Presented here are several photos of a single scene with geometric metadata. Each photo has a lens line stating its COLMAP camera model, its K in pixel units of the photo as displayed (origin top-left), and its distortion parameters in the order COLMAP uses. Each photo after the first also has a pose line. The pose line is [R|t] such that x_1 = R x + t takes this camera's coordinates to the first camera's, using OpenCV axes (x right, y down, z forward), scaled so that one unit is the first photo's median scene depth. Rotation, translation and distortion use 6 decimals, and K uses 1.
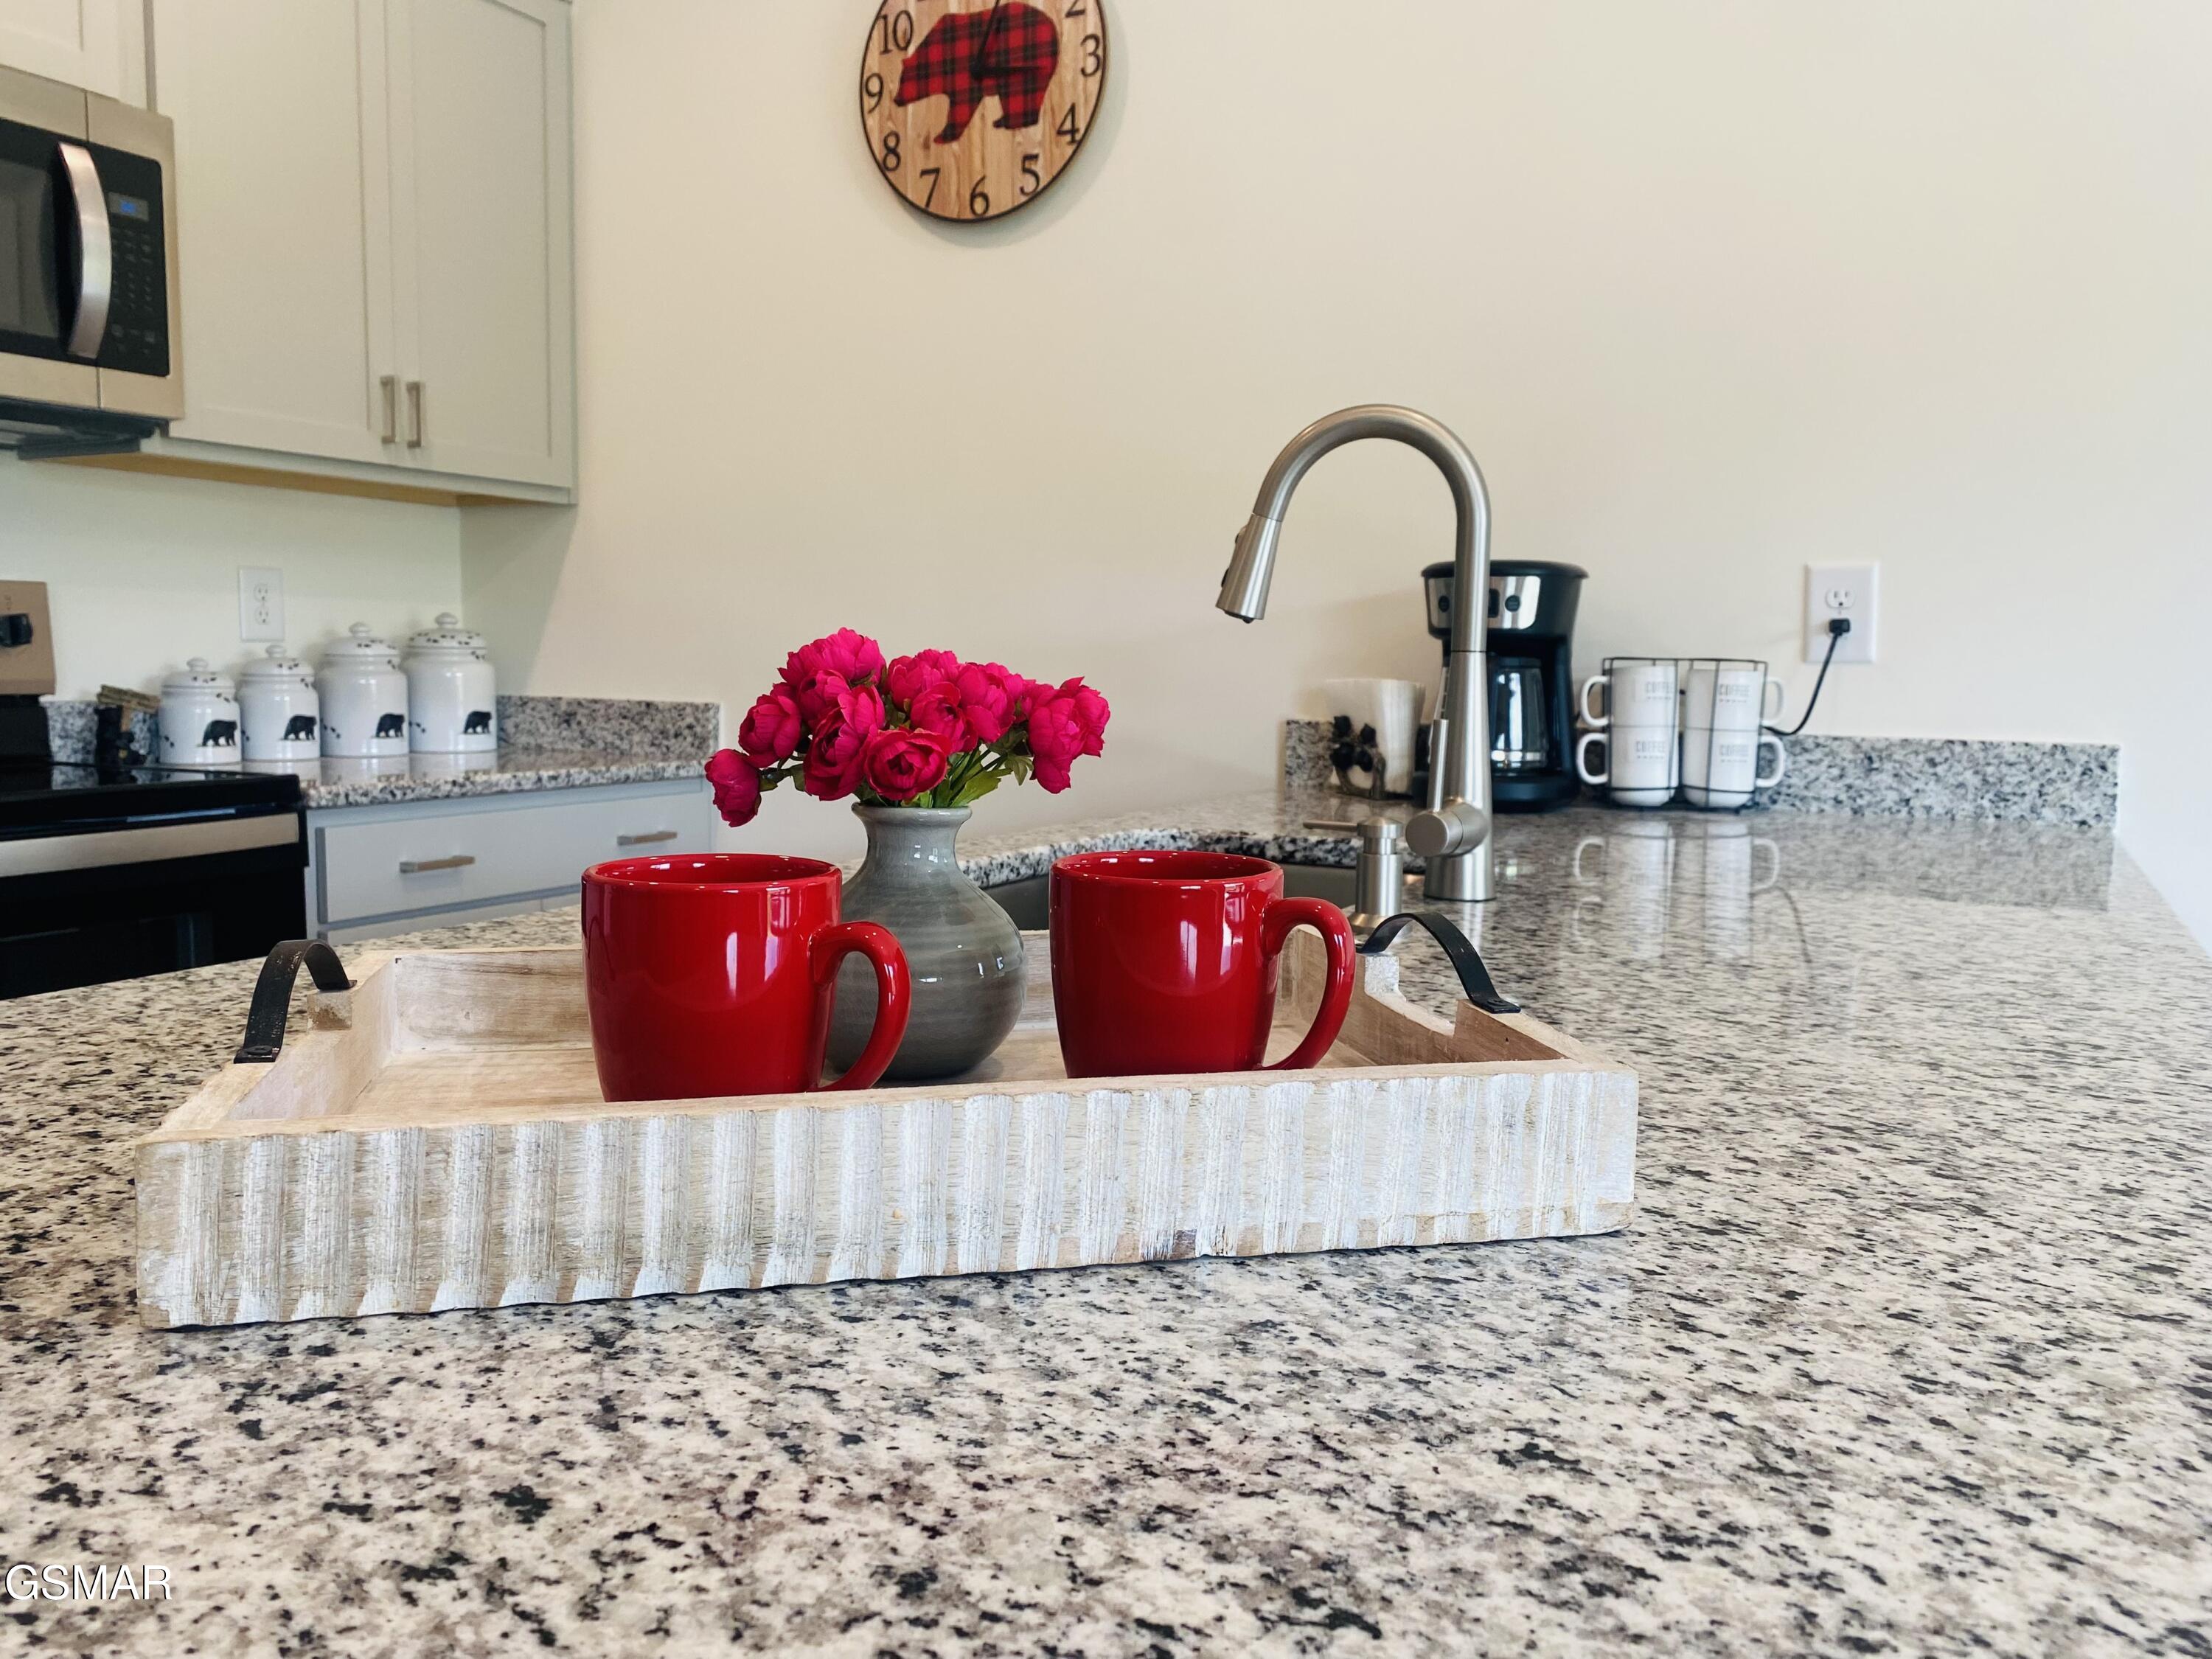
lens RADIAL K [[1700.1, 0, 1106.0], [0, 1700.1, 785.2], [0, 0, 1]] dist [0.039388, -0.028551]
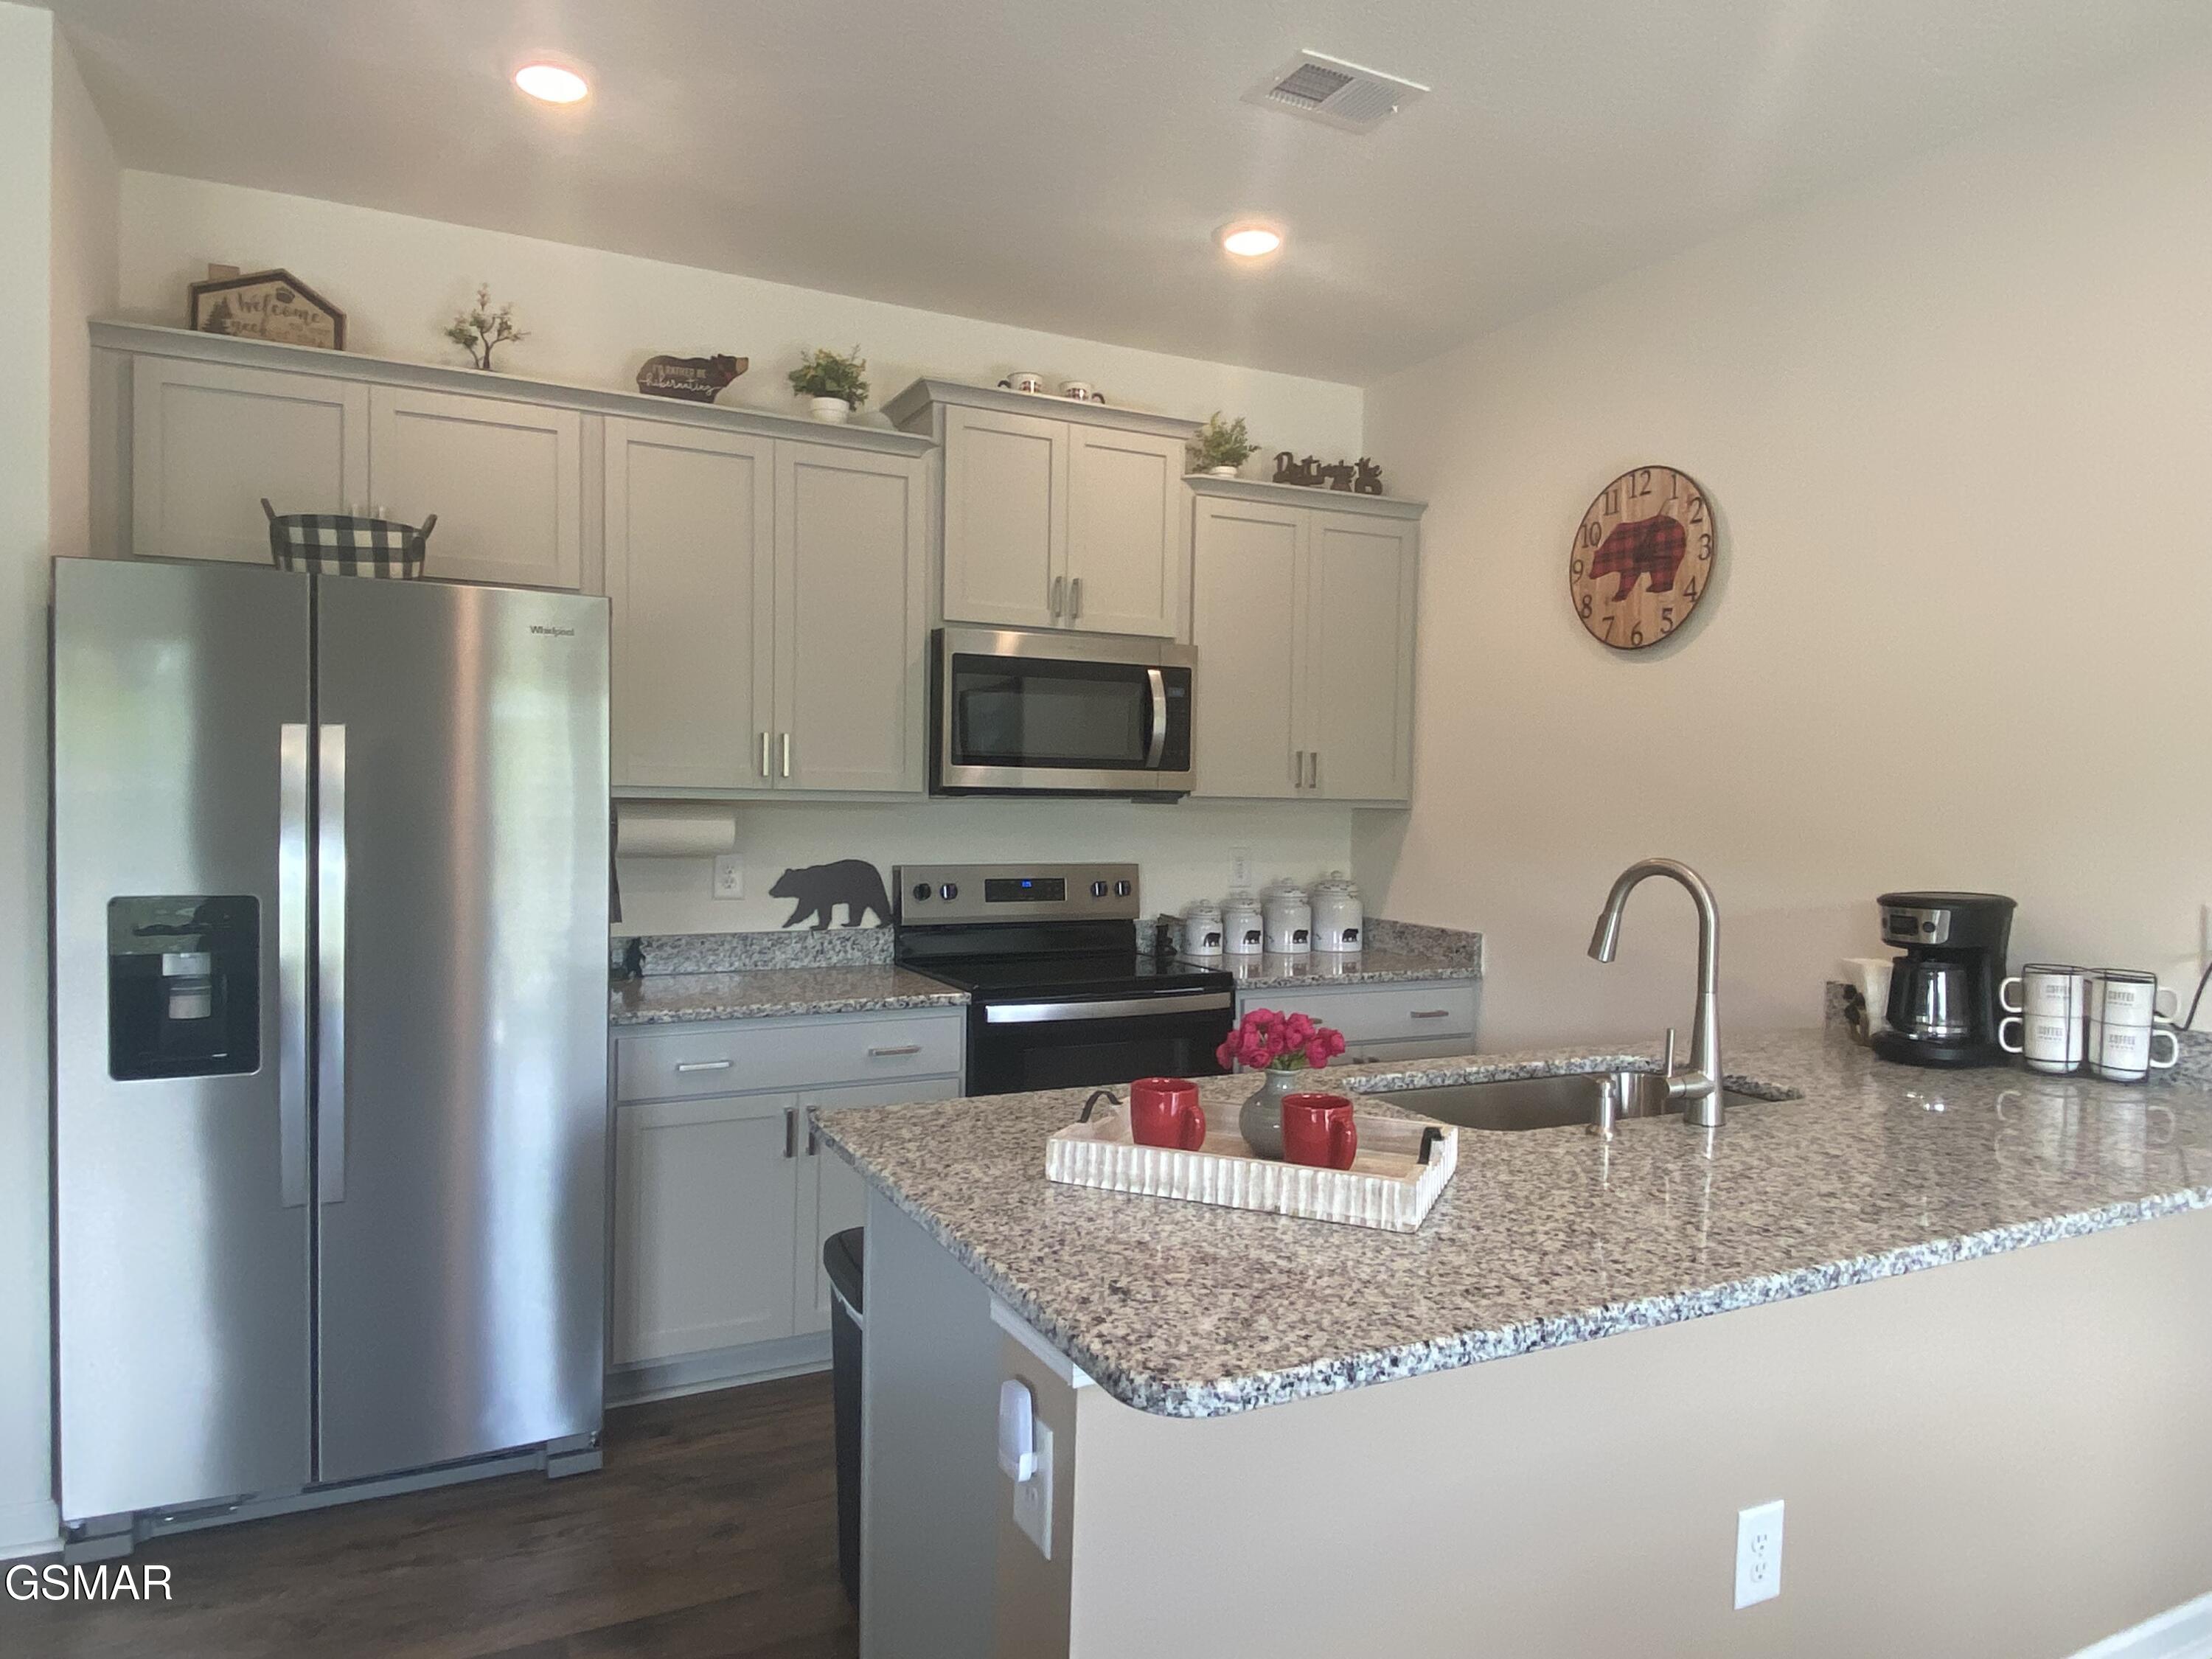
lens RADIAL K [[1380.1, 0, 1111.6], [0, 1380.1, 849.1], [0, 0, 1]] dist [0.047099, -0.056333]
pose [[0.814615, 0.025572, -0.579437, 0.319386], [-0.054557, 0.997976, -0.032658, -0.084983], [0.577430, 0.058216, 0.814362, -0.367629]]
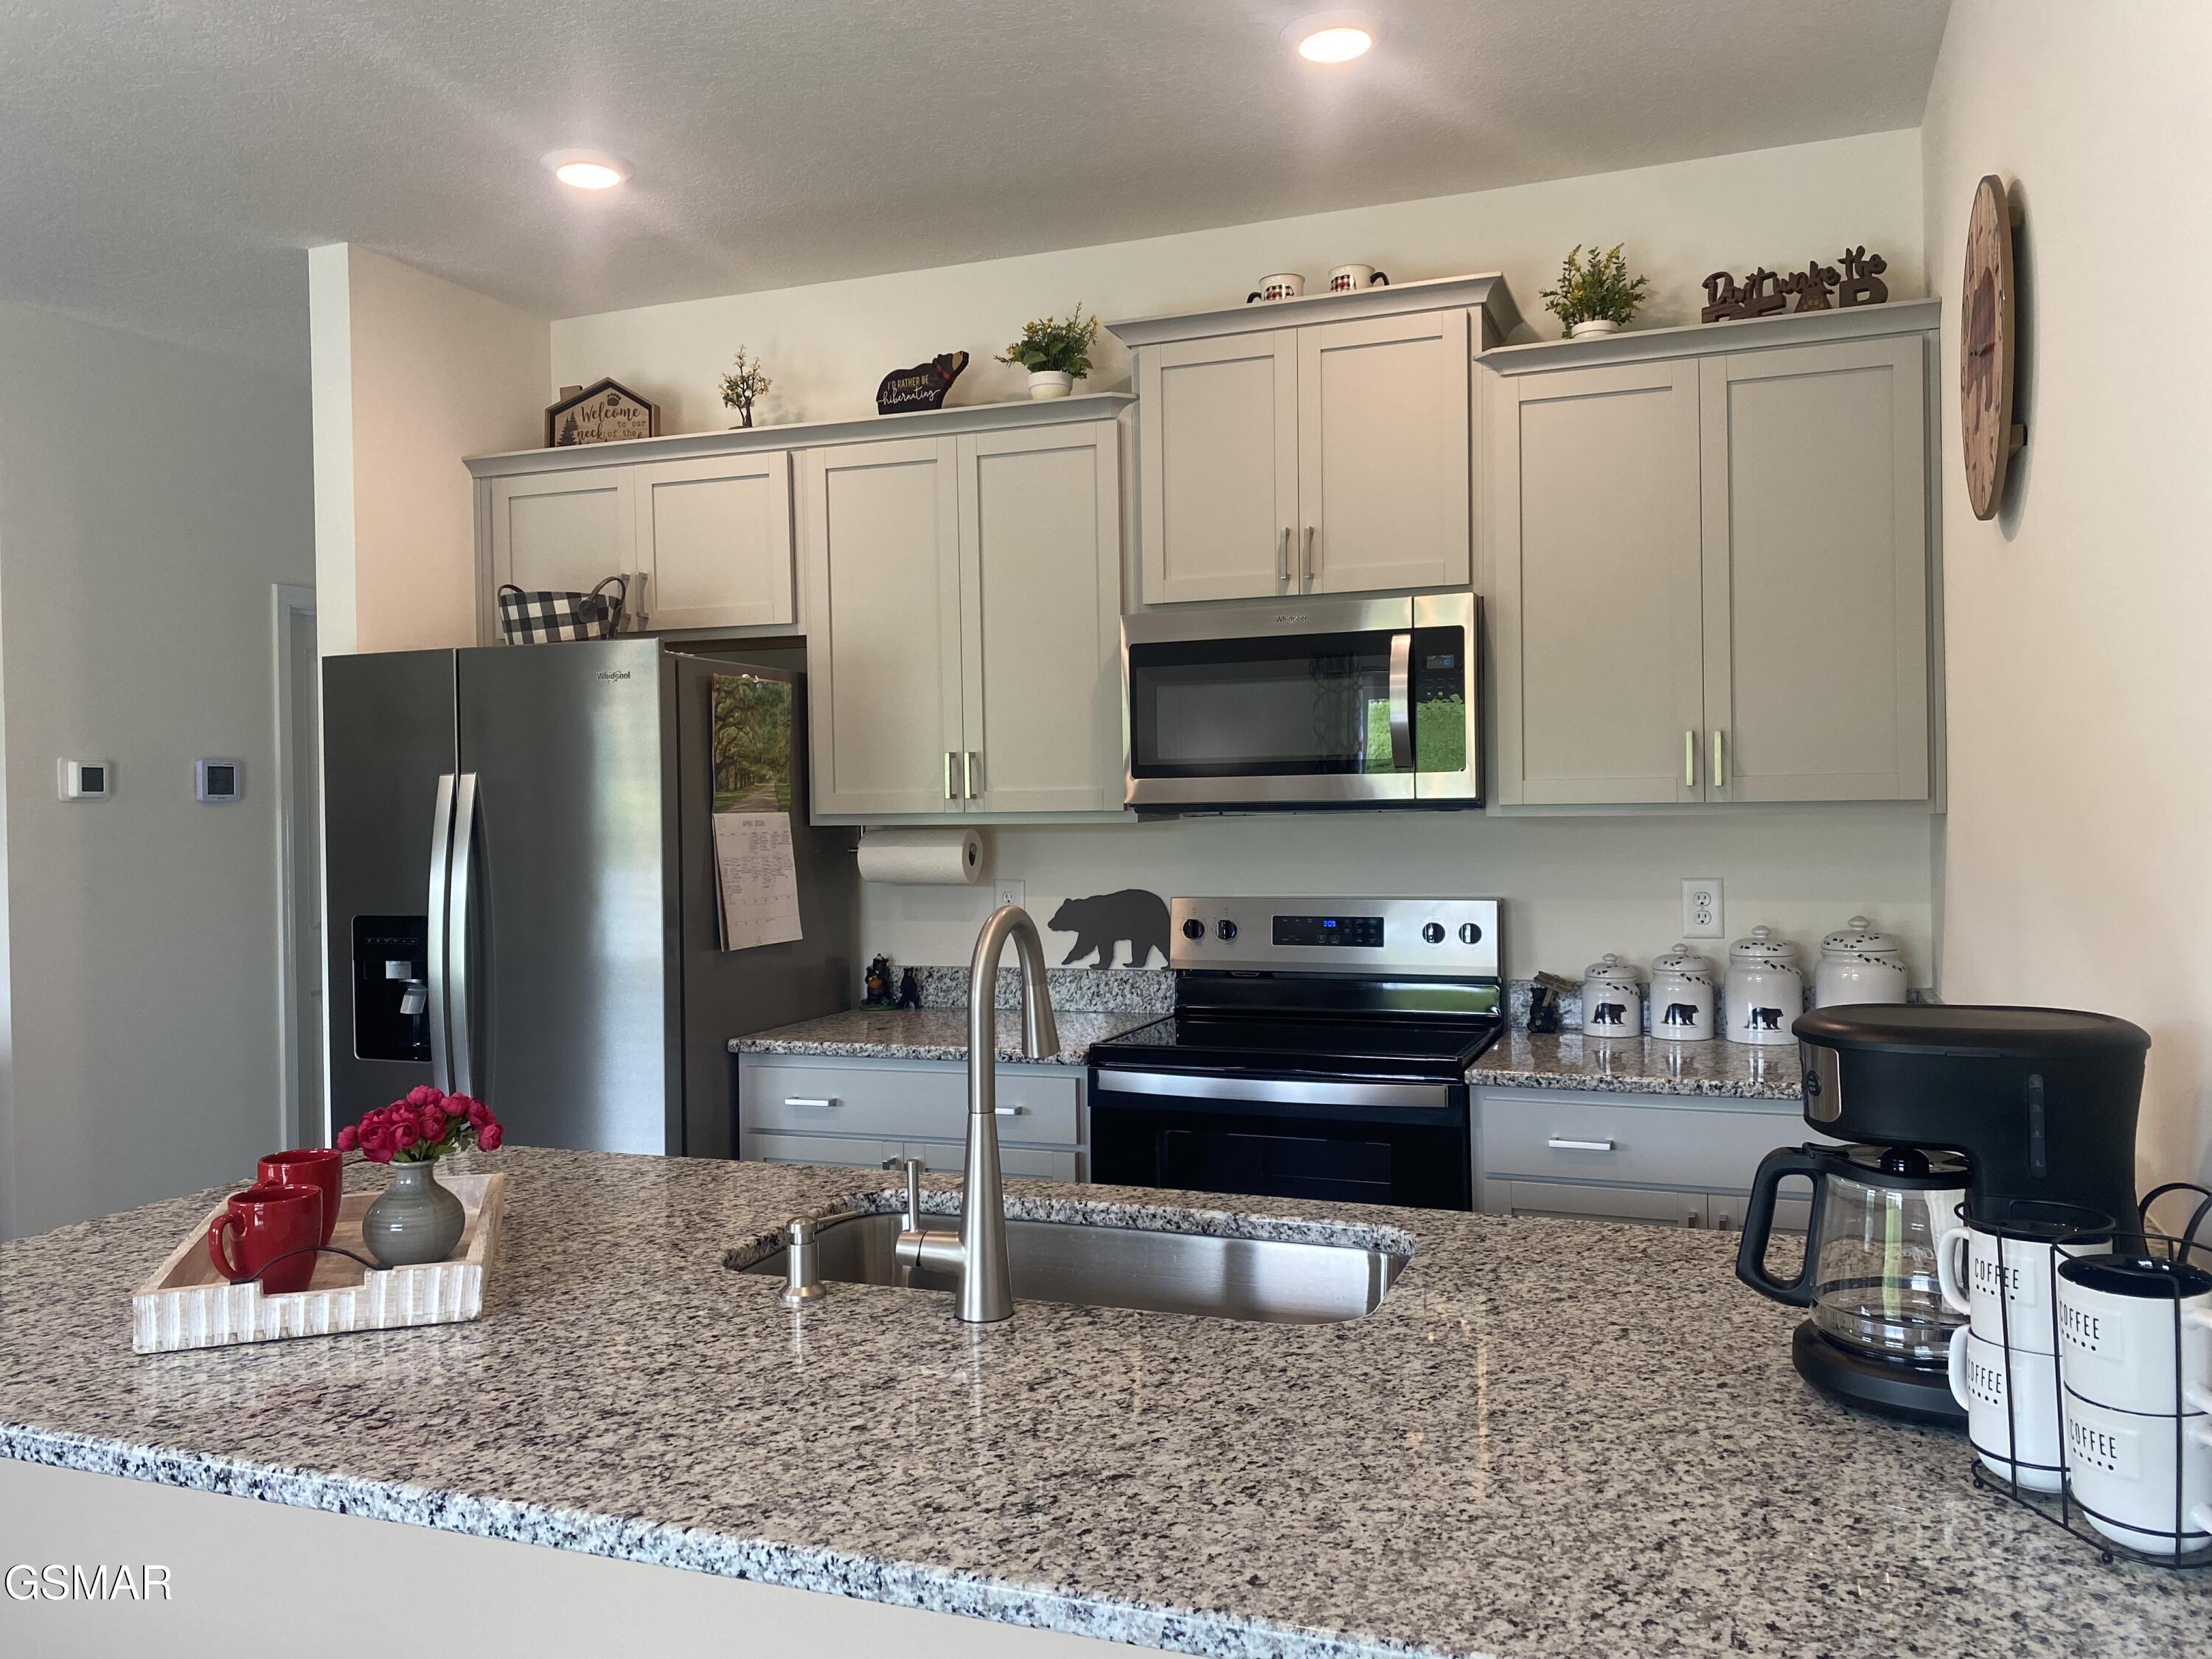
lens RADIAL K [[1700.1, 0, 1122.4], [0, 1700.1, 822.2], [0, 0, 1]] dist [0.039388, -0.028551]
pose [[0.128004, 0.000612, -0.991773, 0.818284], [-0.062122, 0.998041, -0.007402, -0.161601], [0.989826, 0.062558, 0.127792, 0.523969]]
